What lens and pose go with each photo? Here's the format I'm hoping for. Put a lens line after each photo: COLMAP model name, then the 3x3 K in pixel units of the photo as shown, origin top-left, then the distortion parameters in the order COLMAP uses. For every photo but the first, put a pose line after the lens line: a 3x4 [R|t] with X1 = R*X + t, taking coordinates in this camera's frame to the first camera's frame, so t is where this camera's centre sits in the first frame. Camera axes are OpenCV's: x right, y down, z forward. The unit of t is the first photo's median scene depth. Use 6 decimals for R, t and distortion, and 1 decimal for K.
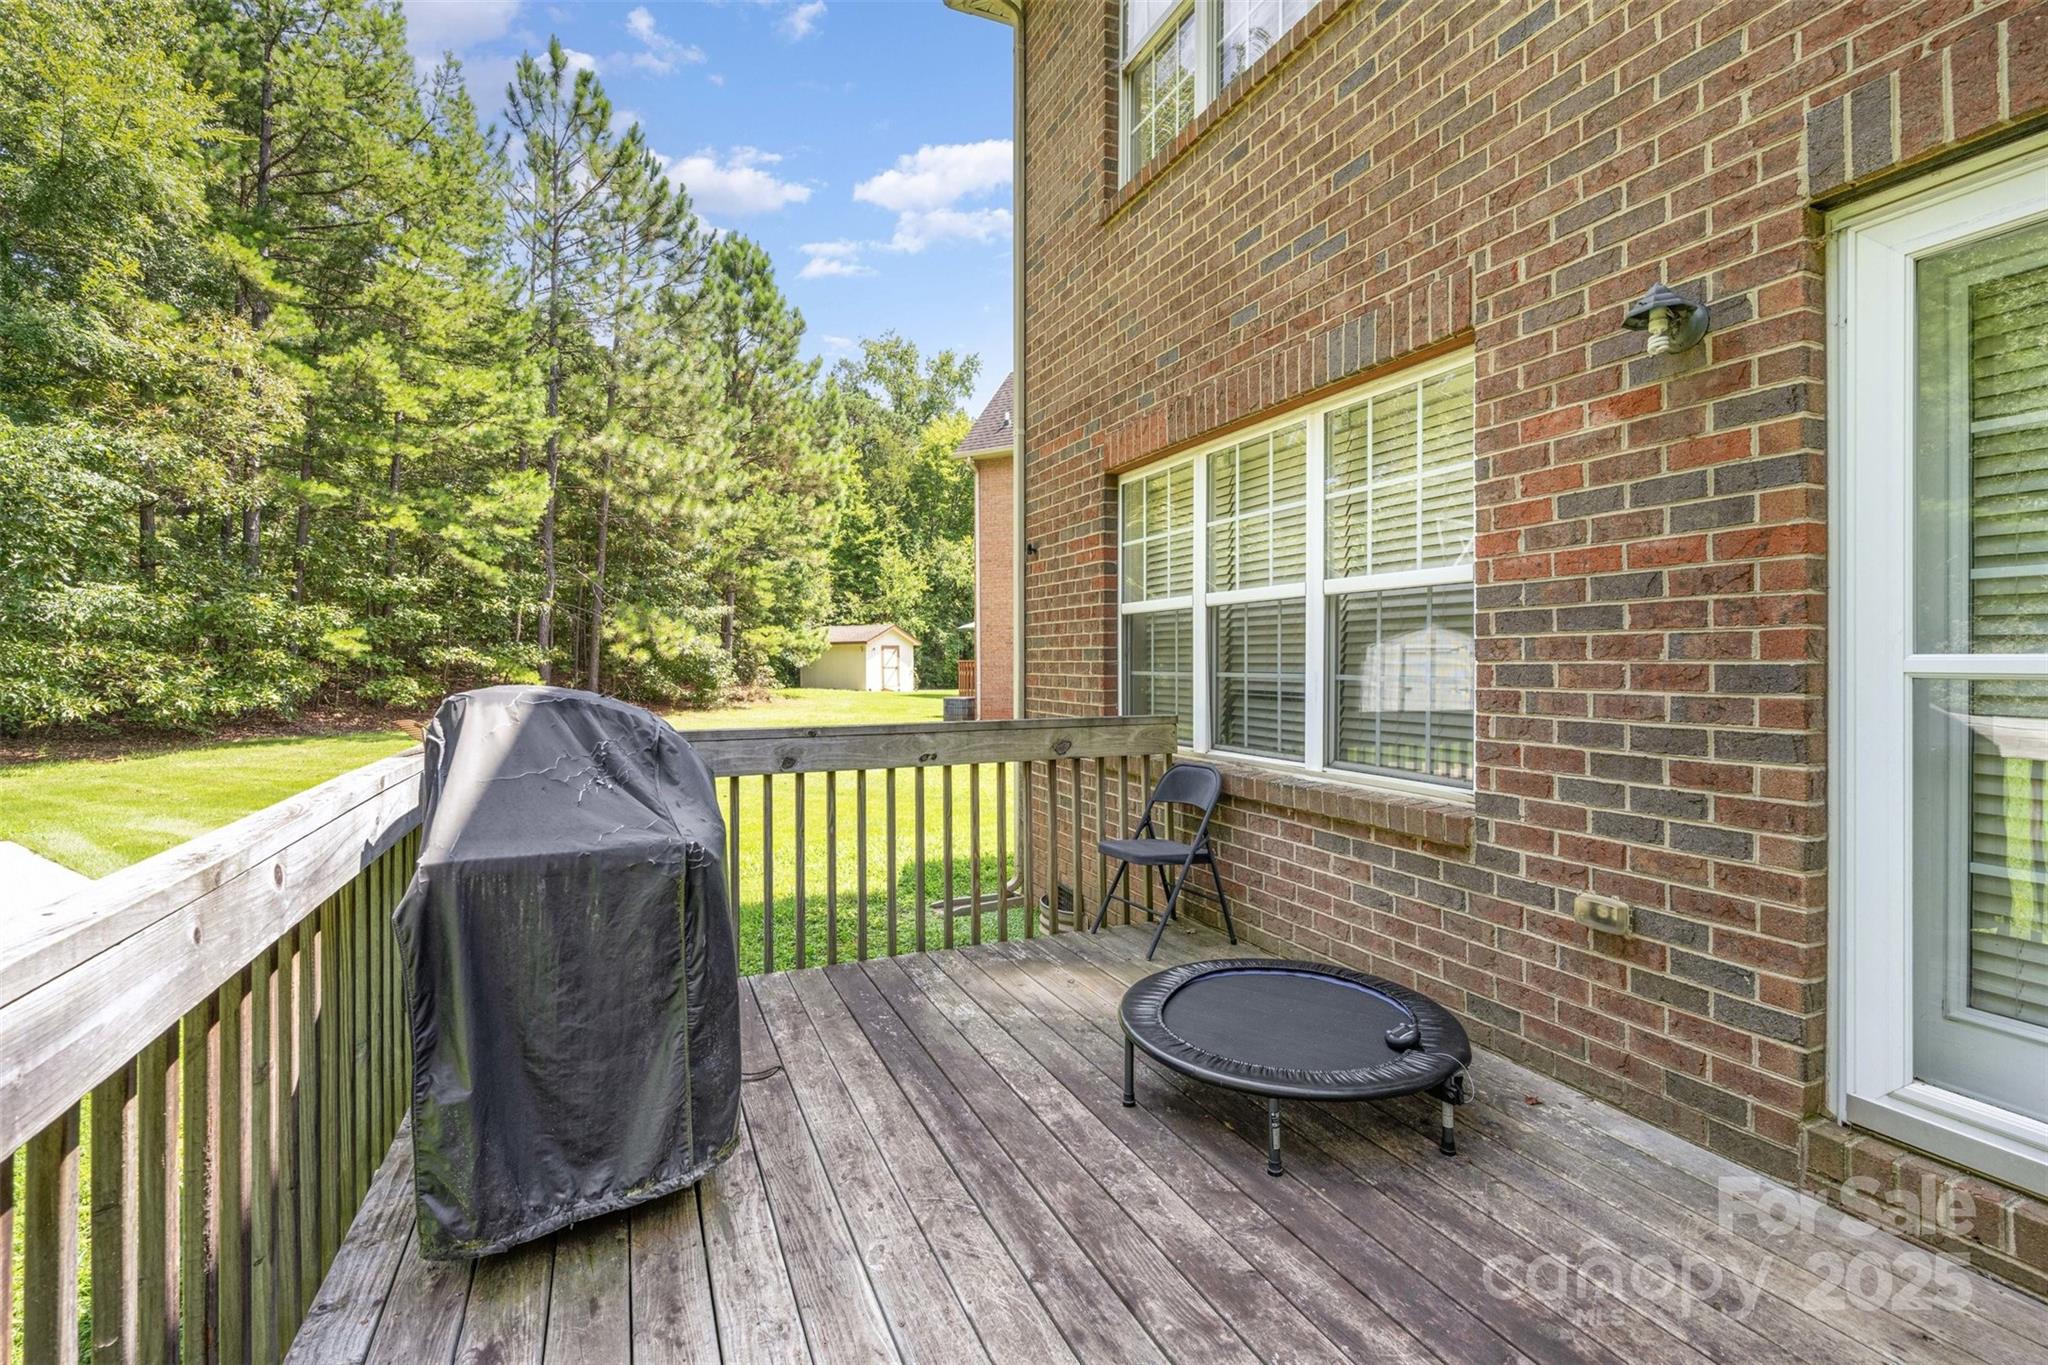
lens RADIAL K [[898.9, 0, 1032.4], [0, 898.9, 664.8], [0, 0, 1]] dist [0.001103, 0.000019]
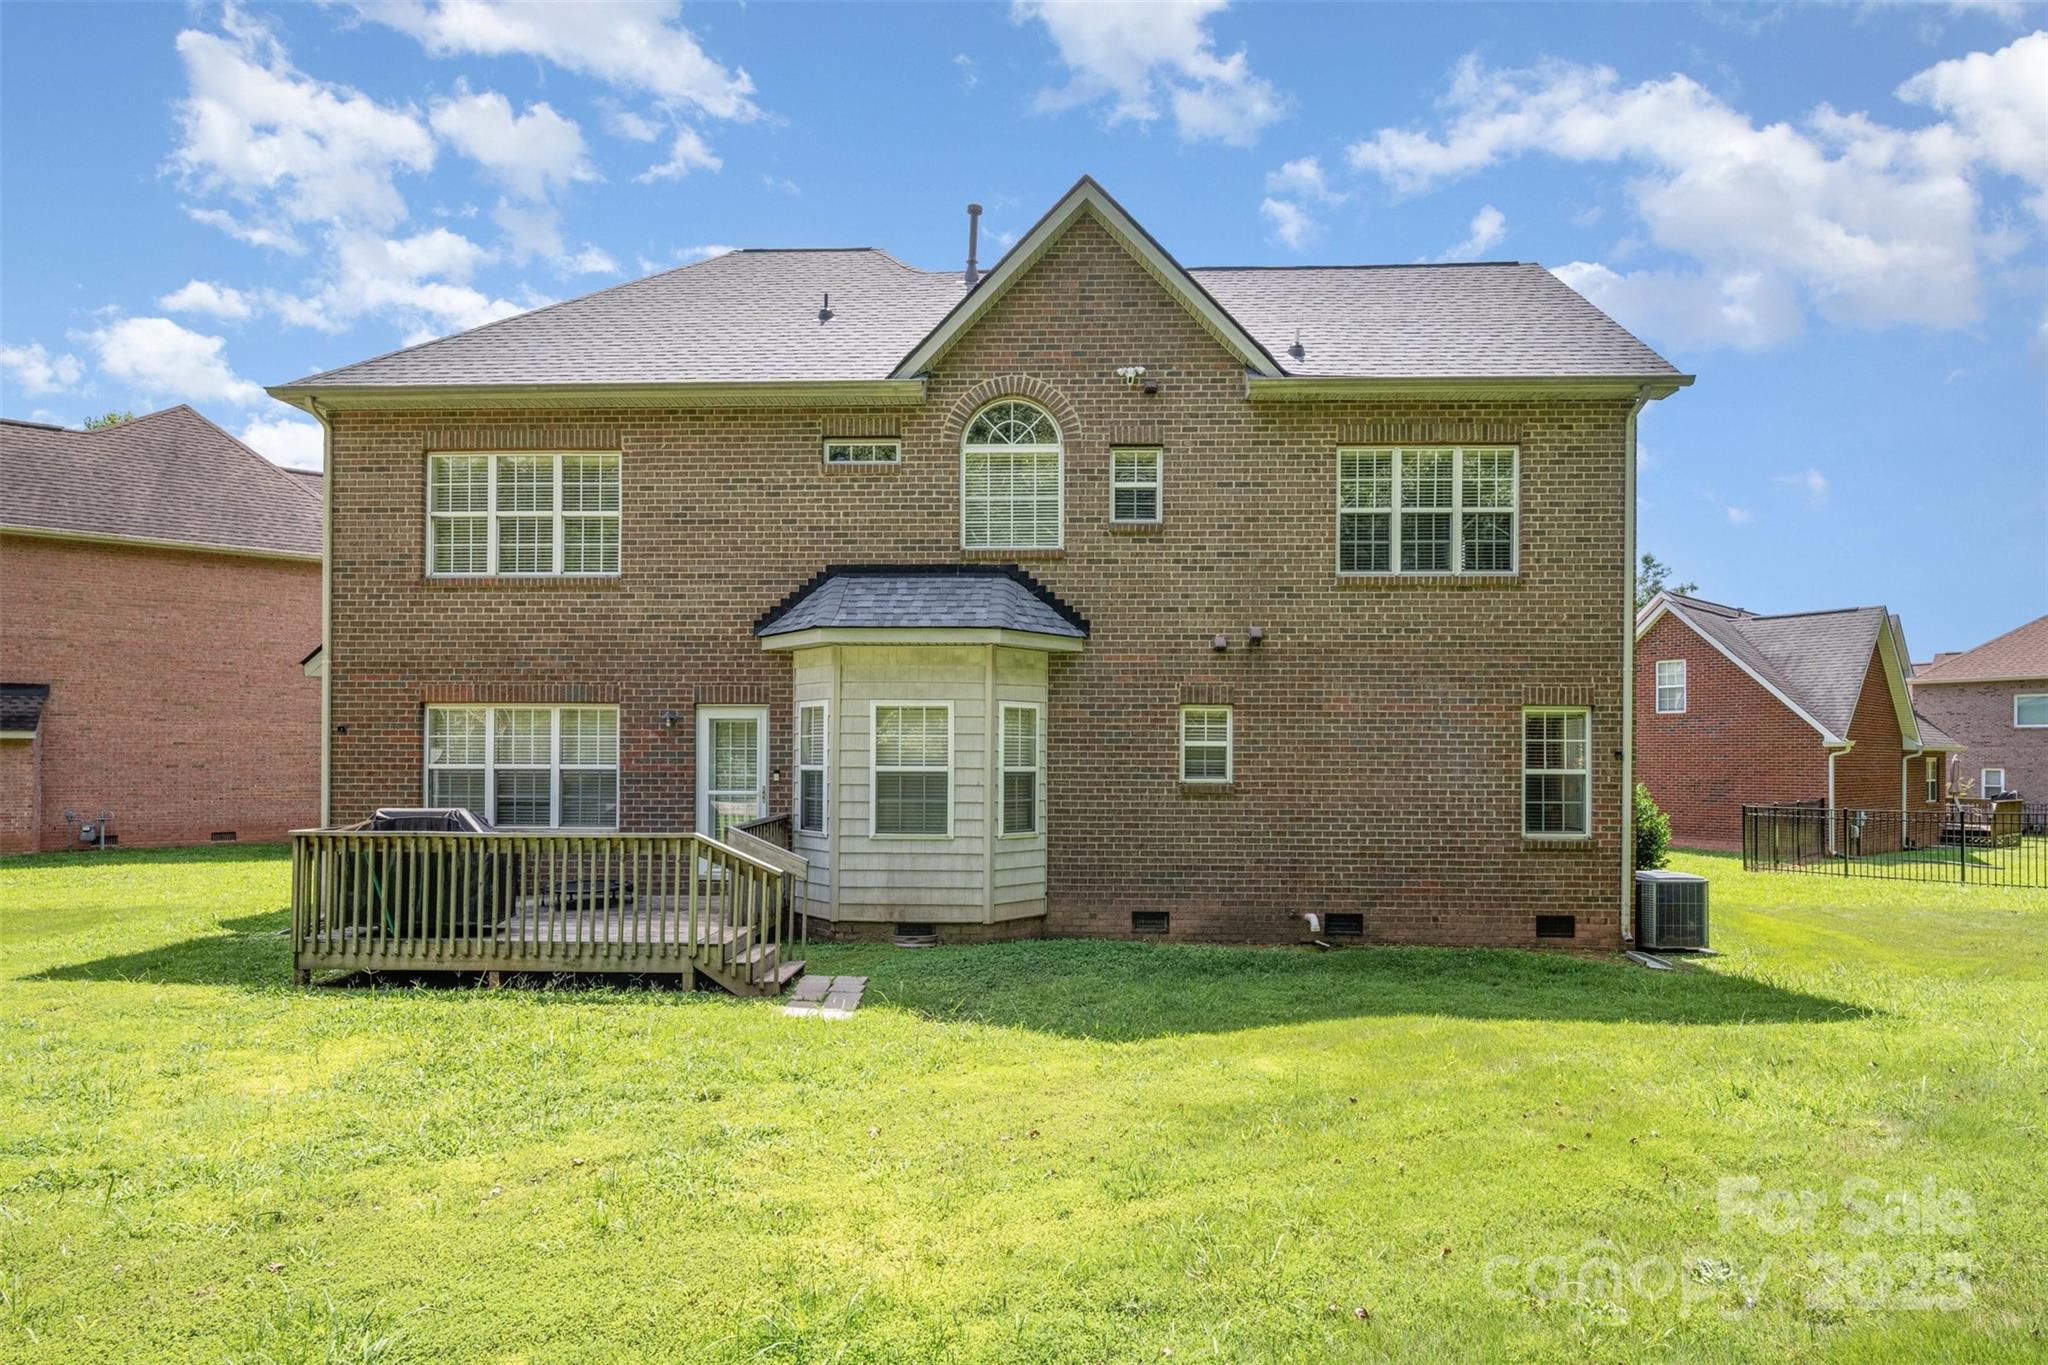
lens RADIAL K [[994.3, 0, 1036.8], [0, 994.3, 746.9], [0, 0, 1]] dist [0.004144, -0.000313]
pose [[0.437585, 0.011092, 0.899109, -0.264882], [-0.000402, 0.999926, -0.012140, -0.015095], [-0.899177, 0.004950, 0.437557, -0.254133]]
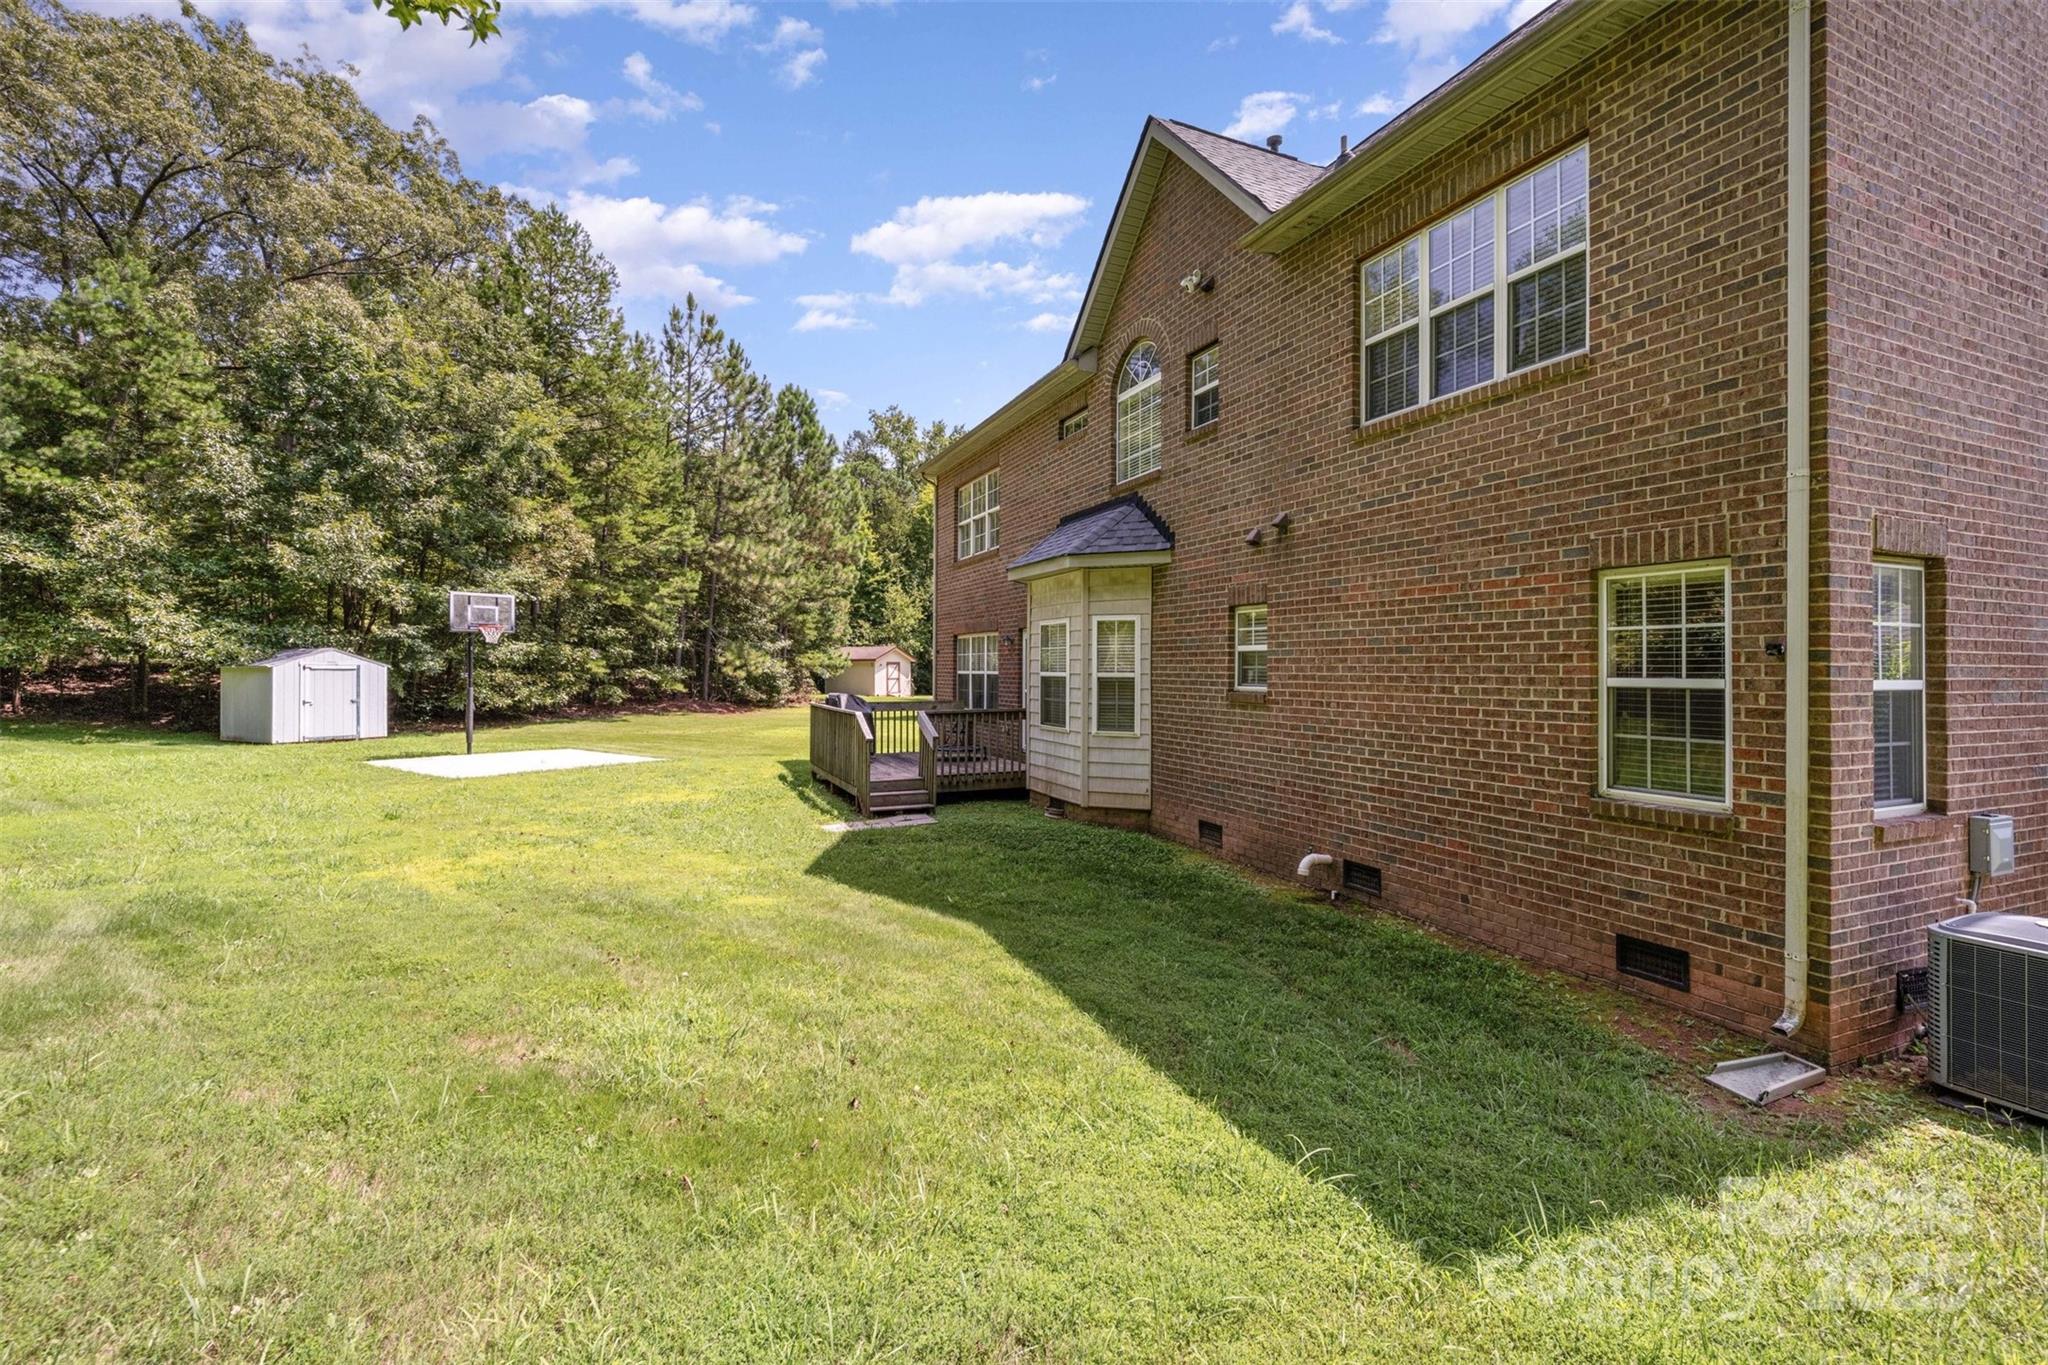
lens RADIAL K [[867.6, 0, 1010.2], [0, 867.6, 655.2], [0, 0, 1]] dist [-0.005152, -0.000244]
pose [[0.999758, 0.003000, -0.021813, 0.073600], [-0.003443, 0.999788, -0.020282, -0.011574], [0.021747, 0.020352, 0.999556, -0.480734]]
